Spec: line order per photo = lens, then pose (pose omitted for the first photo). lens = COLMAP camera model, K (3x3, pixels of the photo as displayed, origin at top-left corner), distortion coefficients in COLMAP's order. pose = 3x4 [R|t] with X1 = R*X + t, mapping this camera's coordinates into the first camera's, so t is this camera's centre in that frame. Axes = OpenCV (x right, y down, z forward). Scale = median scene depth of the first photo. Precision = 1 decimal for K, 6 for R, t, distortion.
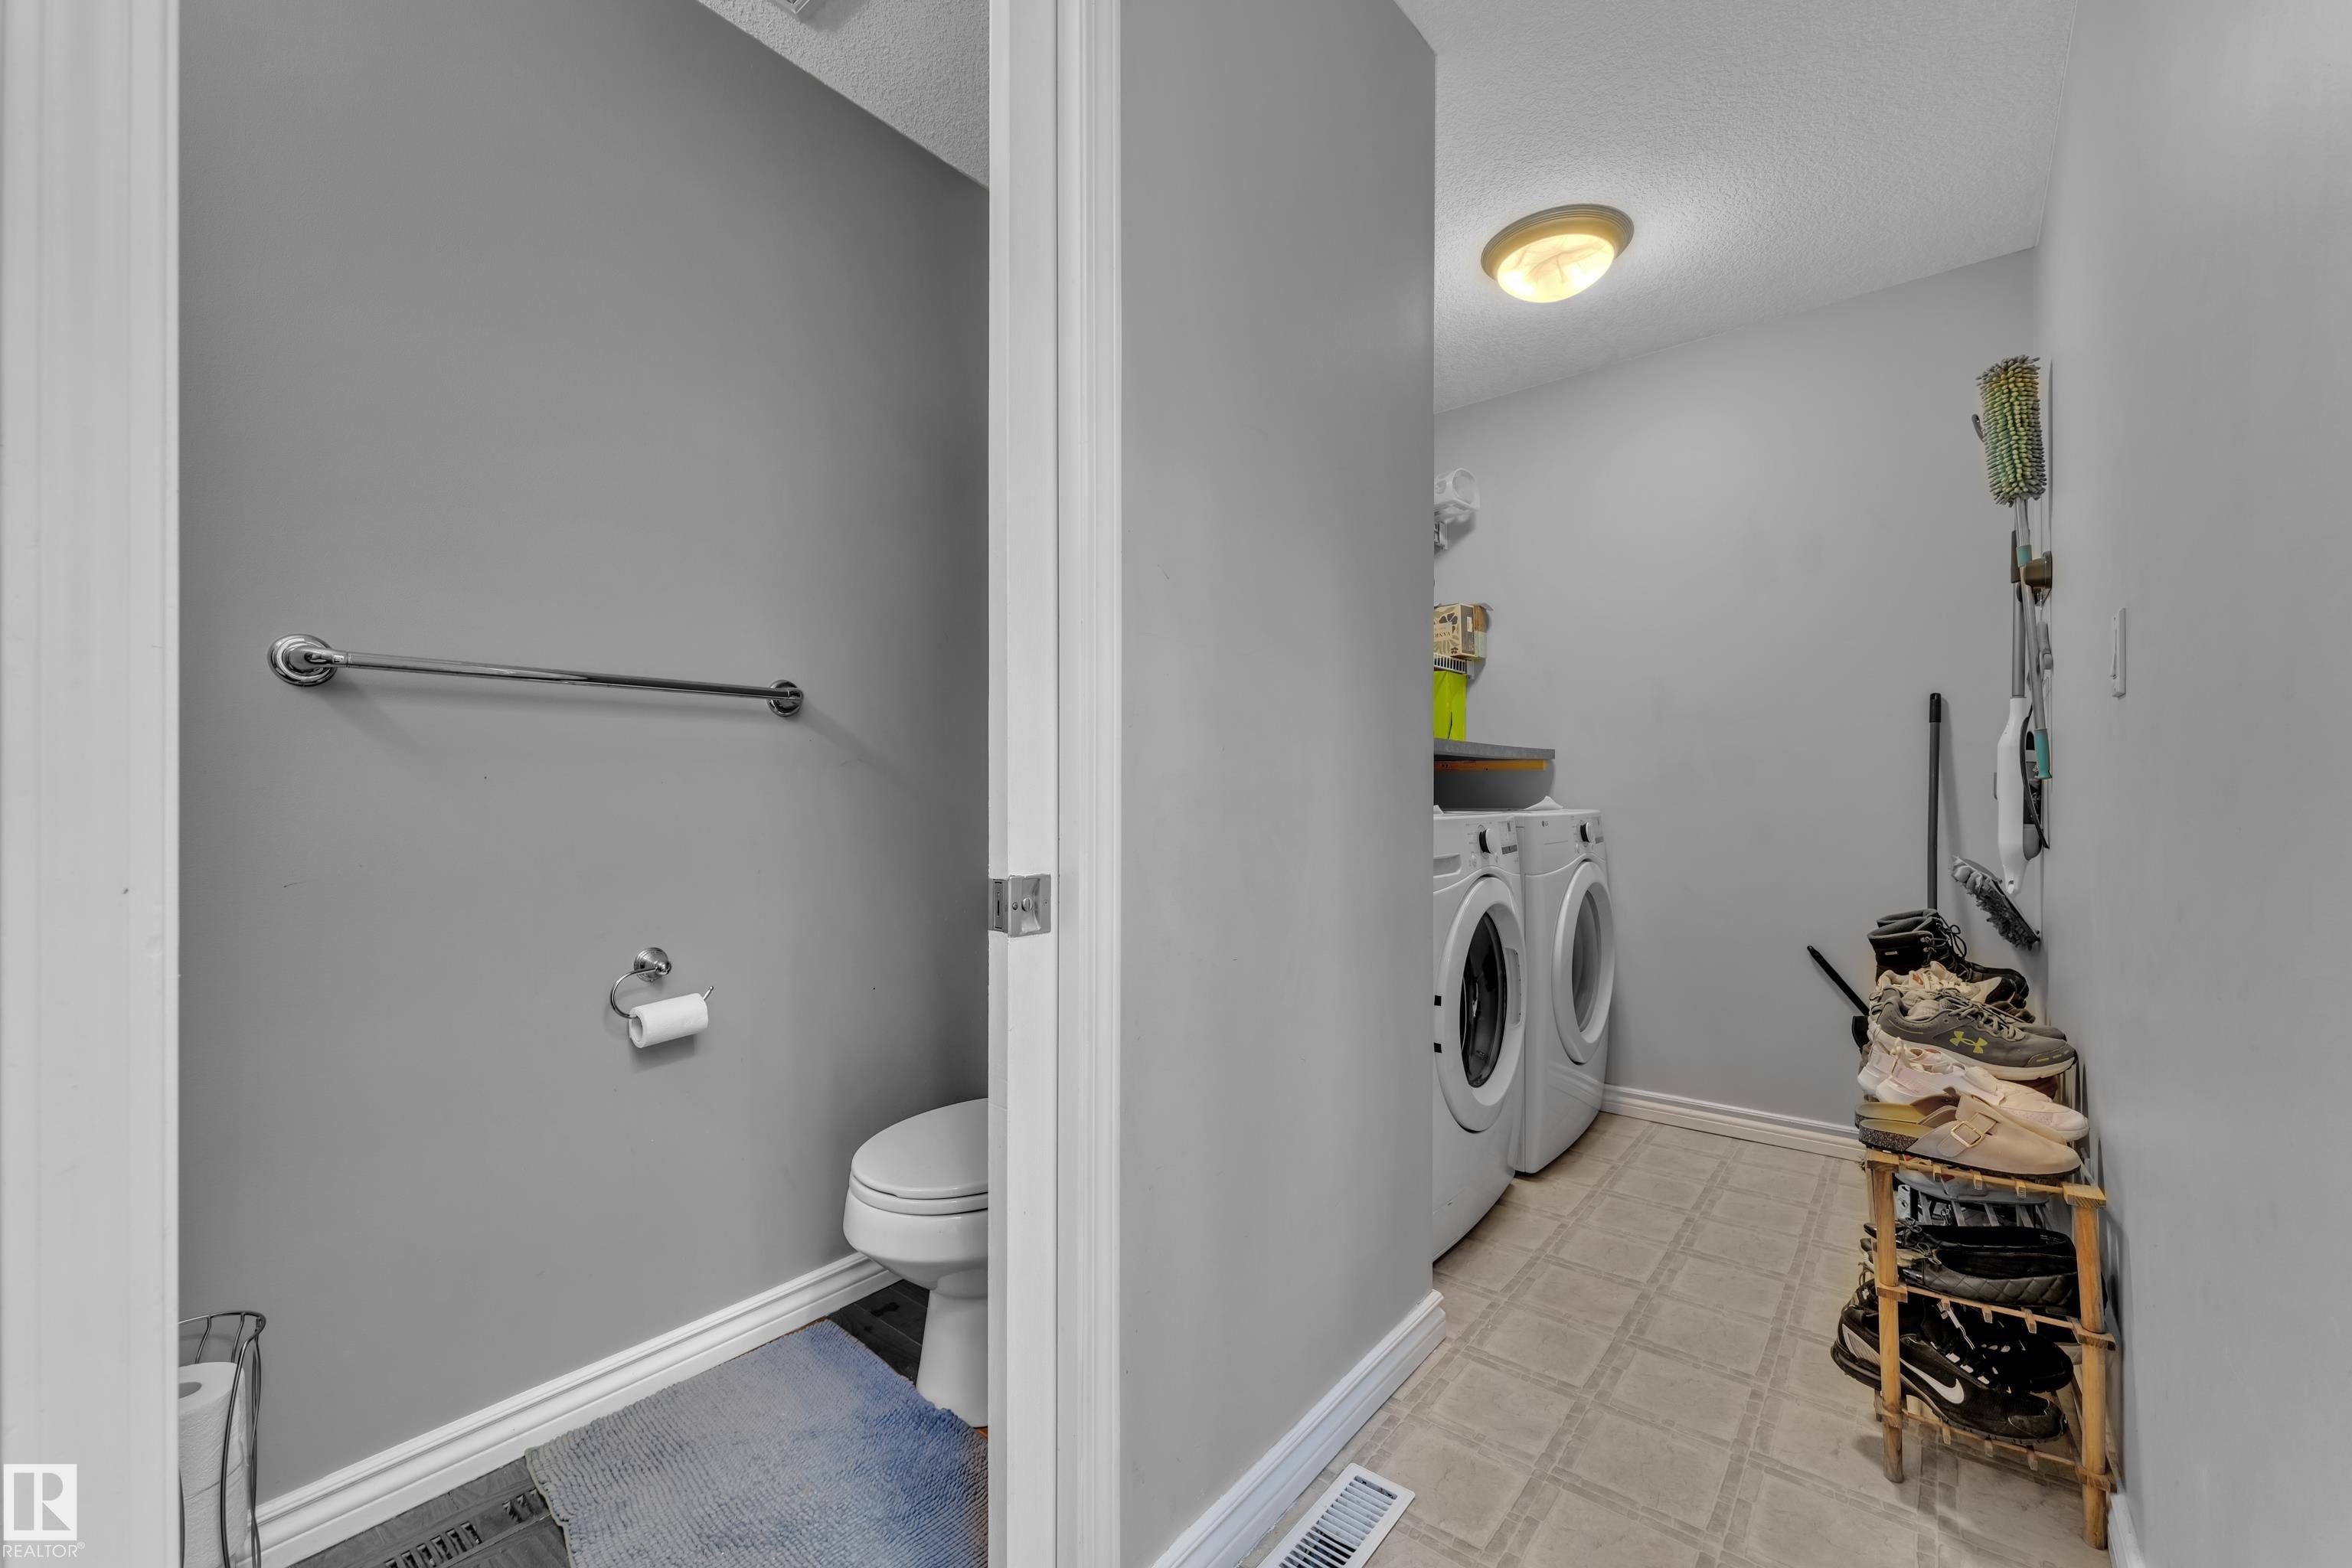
lens RADIAL K [[951.3, 0, 1181.7], [0, 951.3, 799.6], [0, 0, 1]] dist [0.002431, 0.000867]
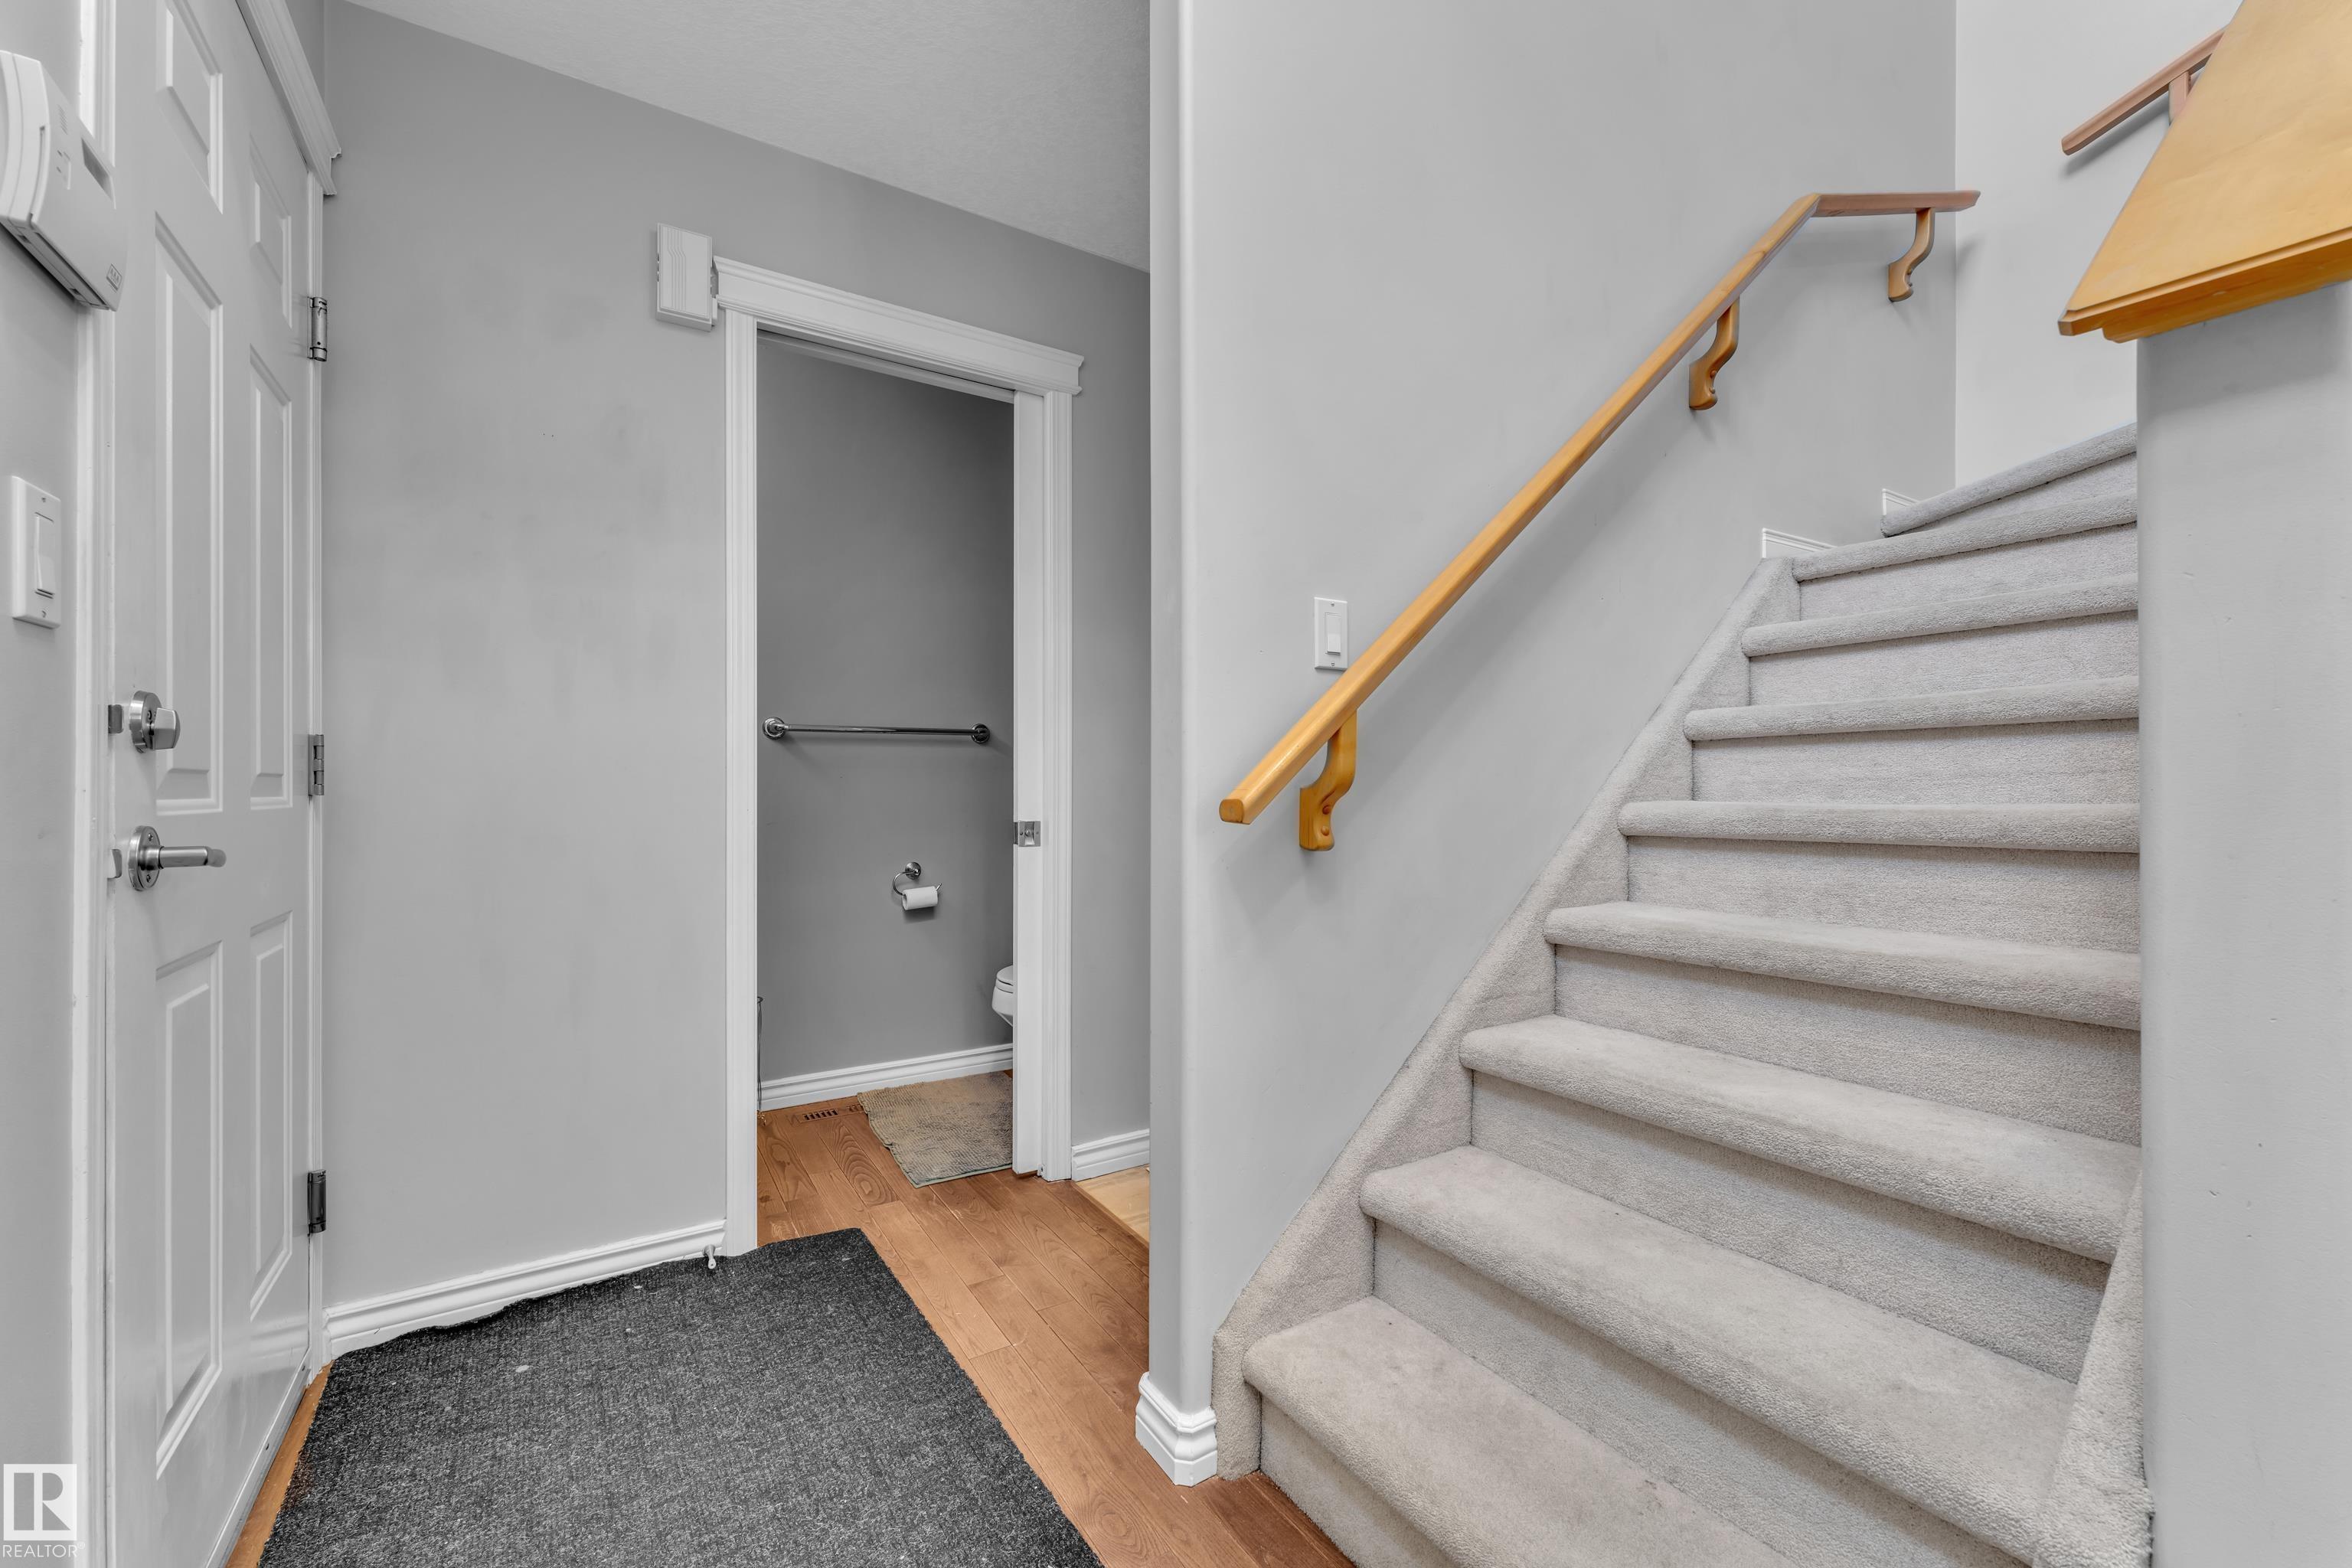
lens RADIAL K [[951.3, 0, 1175.8], [0, 951.3, 787.8], [0, 0, 1]] dist [0.002431, 0.000867]
pose [[0.943725, -0.001383, -0.330729, 0.681050], [0.000526, 0.999996, -0.002680, 0.005262], [0.330732, 0.002355, 0.943722, -0.766433]]
